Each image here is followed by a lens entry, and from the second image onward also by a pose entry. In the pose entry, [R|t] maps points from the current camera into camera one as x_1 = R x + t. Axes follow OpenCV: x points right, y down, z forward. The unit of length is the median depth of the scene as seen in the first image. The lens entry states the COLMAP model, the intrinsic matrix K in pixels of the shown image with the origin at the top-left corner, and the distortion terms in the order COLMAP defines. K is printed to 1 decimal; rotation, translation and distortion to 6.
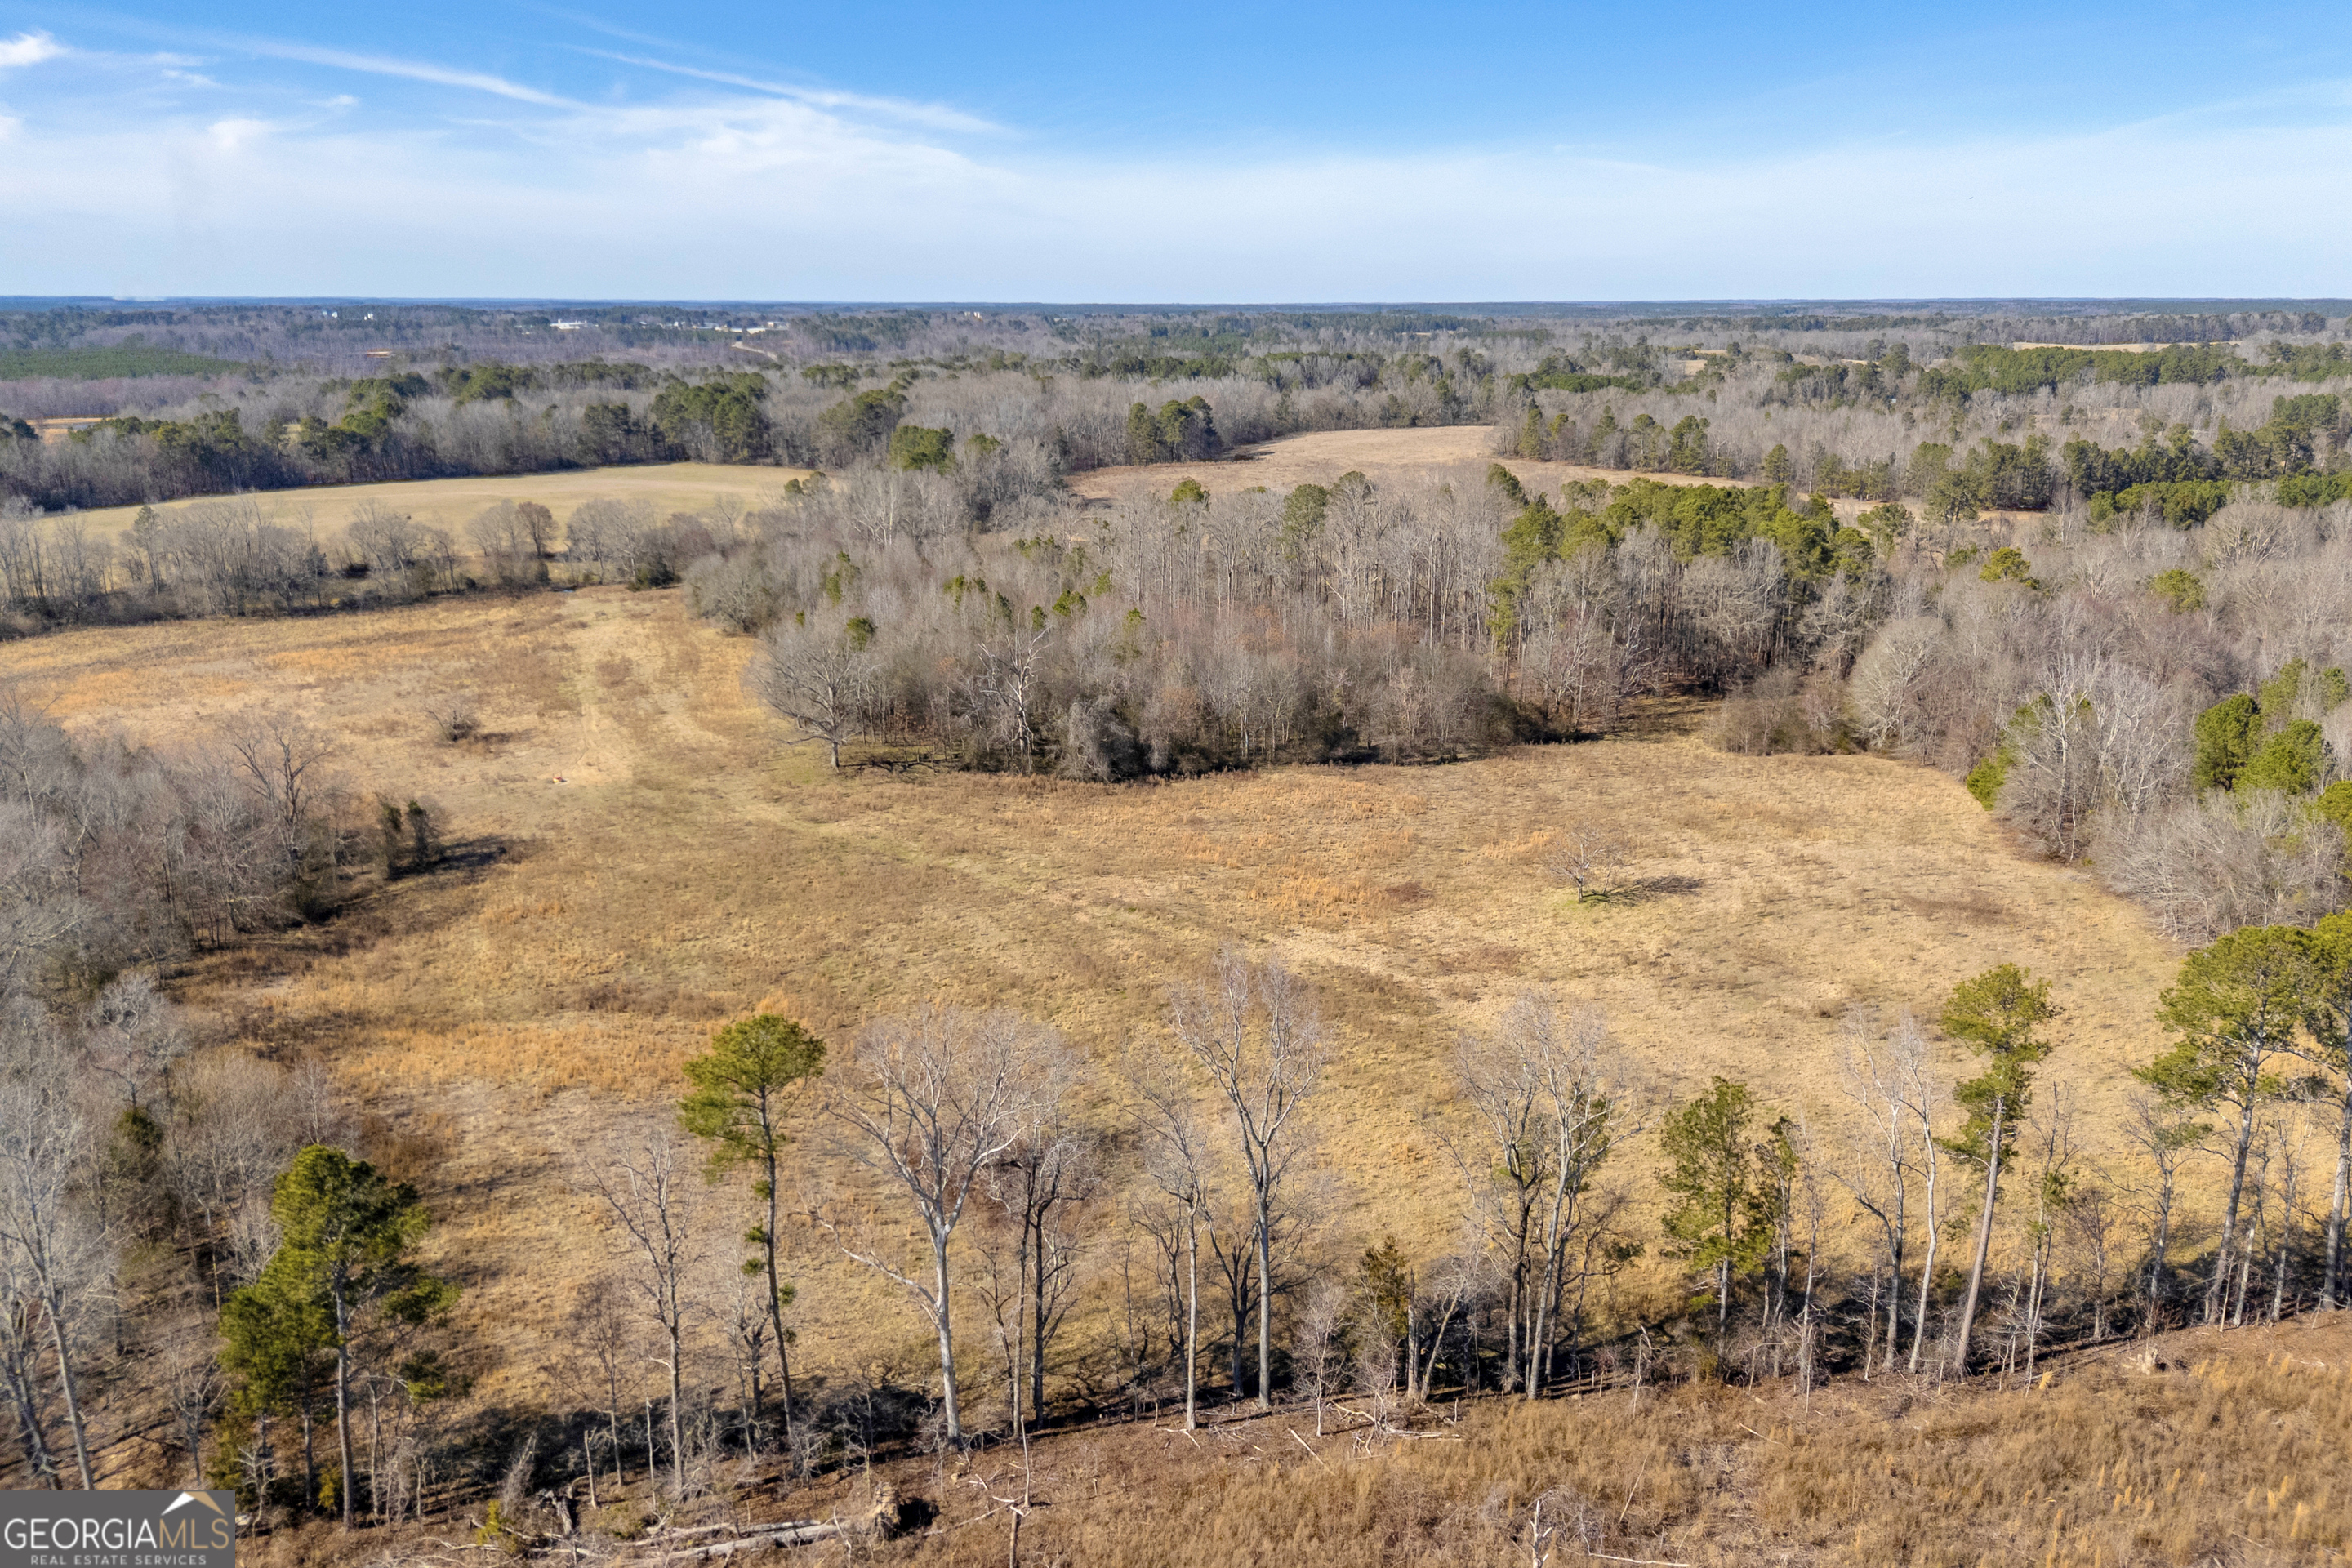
lens RADIAL K [[1713.0, 0, 1170.0], [0, 1713.0, 791.4], [0, 0, 1]] dist [0.105676, -0.129833]
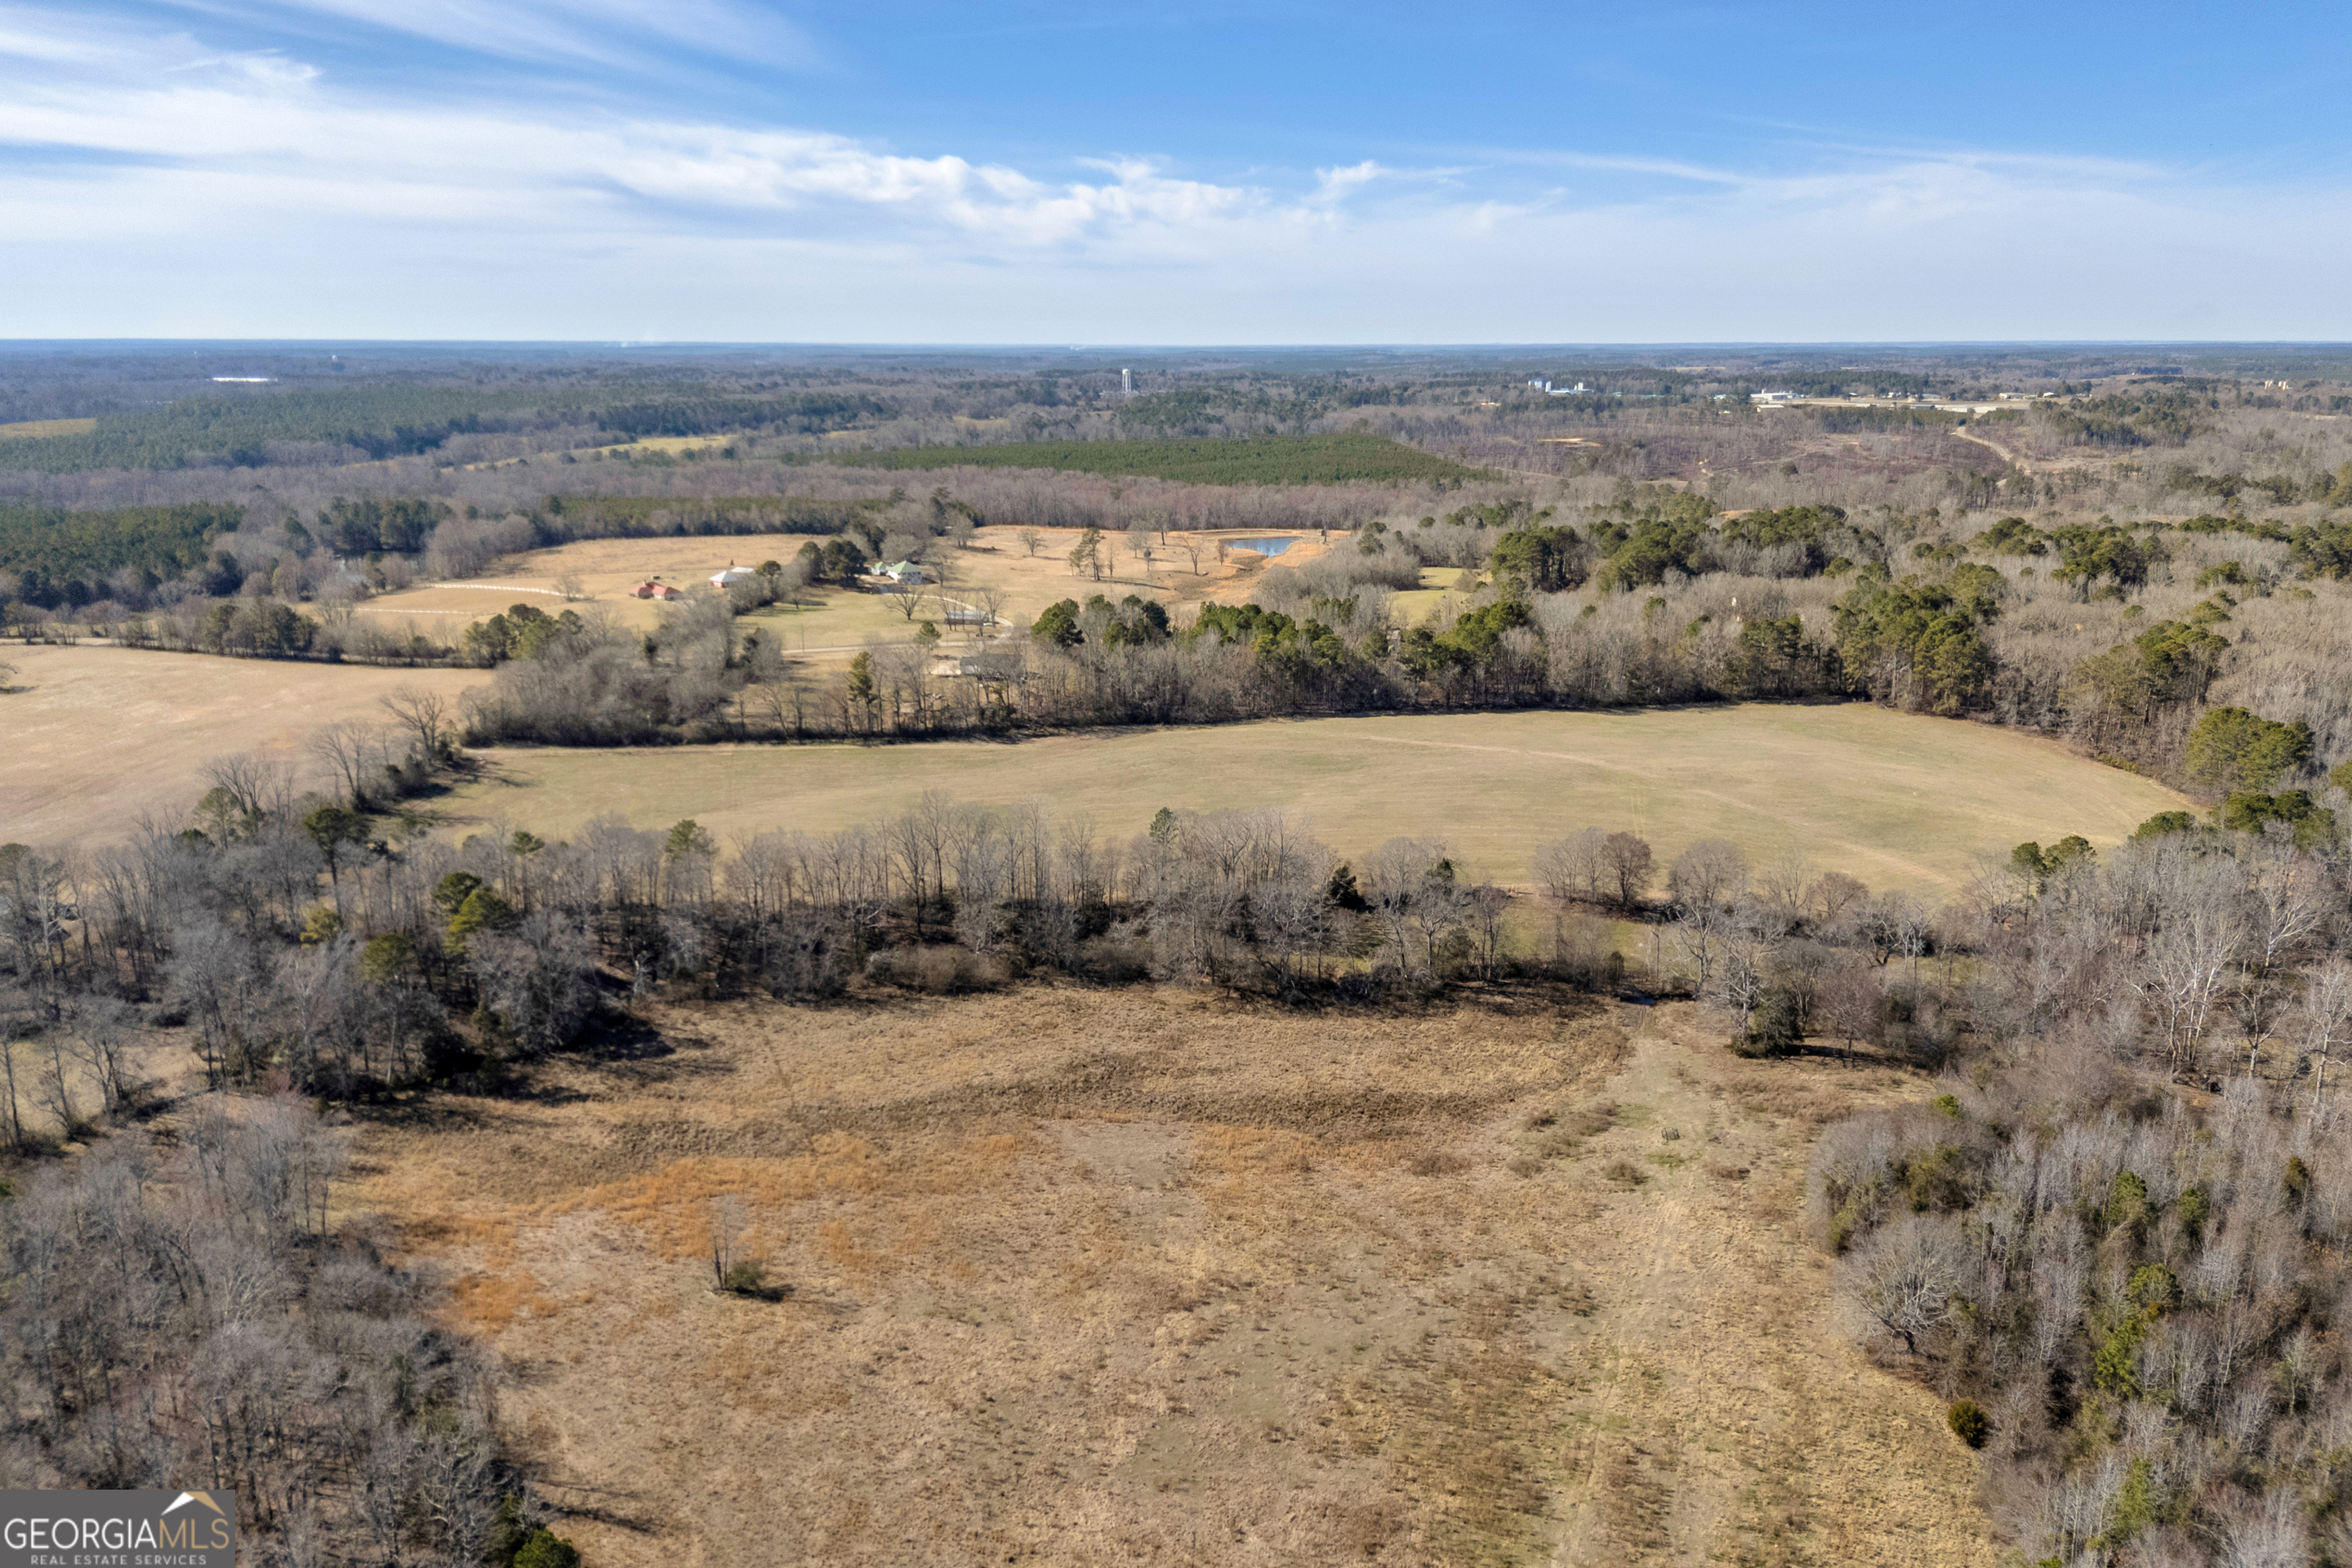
lens RADIAL K [[1713.0, 0, 1170.0], [0, 1713.0, 791.4], [0, 0, 1]] dist [0.105676, -0.129833]
pose [[0.795488, 0.159003, -0.584737, -0.075810], [-0.173203, 0.984365, 0.032041, -0.126072], [0.580689, 0.075790, 0.810590, 0.228155]]
